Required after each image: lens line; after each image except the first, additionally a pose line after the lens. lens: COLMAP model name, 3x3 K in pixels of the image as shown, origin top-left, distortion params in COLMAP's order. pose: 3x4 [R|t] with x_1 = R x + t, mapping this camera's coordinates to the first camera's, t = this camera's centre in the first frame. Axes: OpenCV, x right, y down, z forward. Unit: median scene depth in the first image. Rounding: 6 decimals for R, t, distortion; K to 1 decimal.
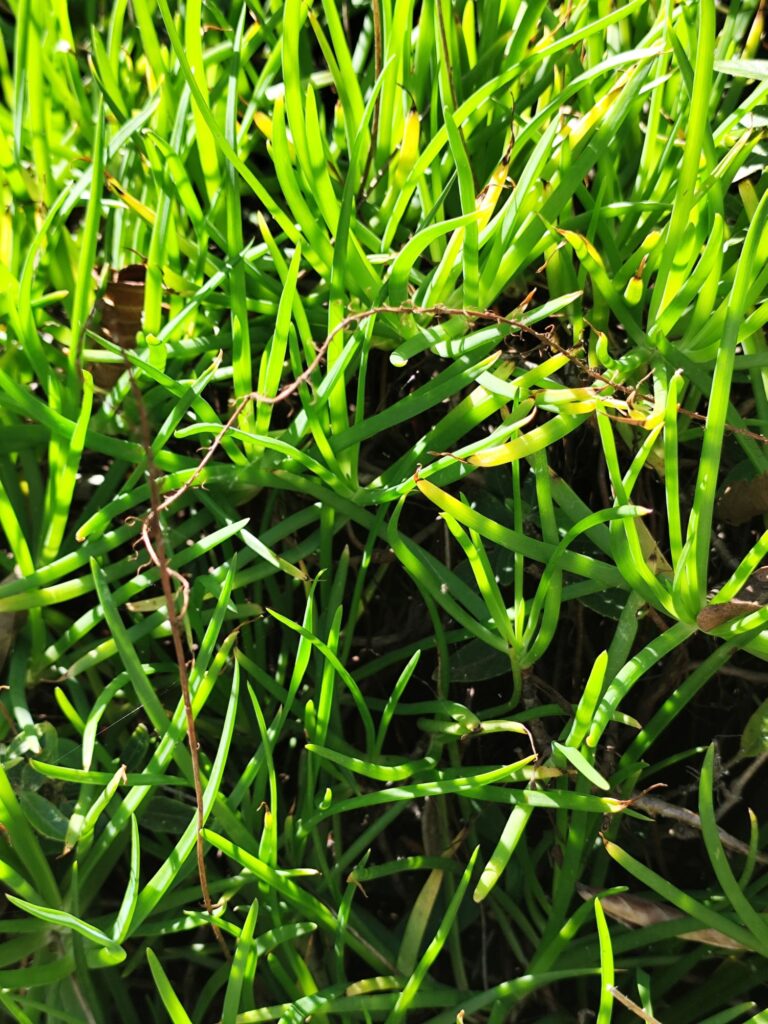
lens RADIAL K [[1358.6, 0, 441.8], [0, 1358.6, 563.6], [0, 0, 1]] dist [0.066758, -0.001459]
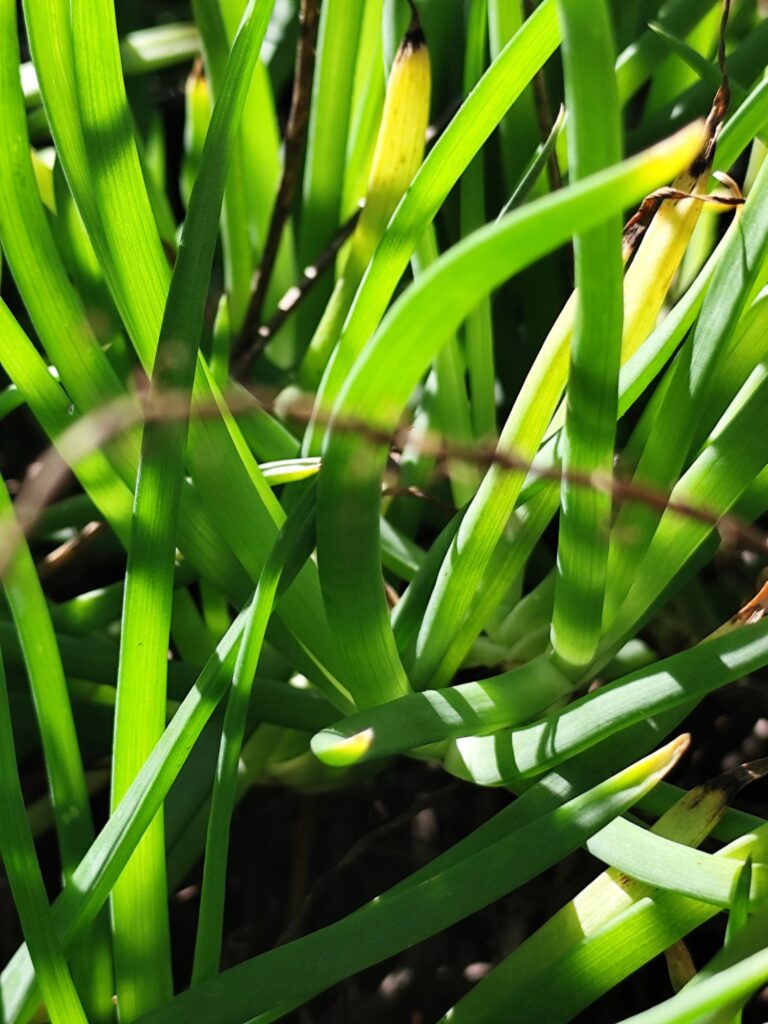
lens RADIAL K [[2707.9, 0, 384.0], [0, 2707.9, 512.0], [0, 0, 1]] dist [0.063642, 0.293941]
pose [[0.999371, 0.026393, -0.023688, -0.011303], [-0.032459, 0.949805, -0.311155, -0.020390], [0.014287, 0.311728, 0.950064, 0.485802]]
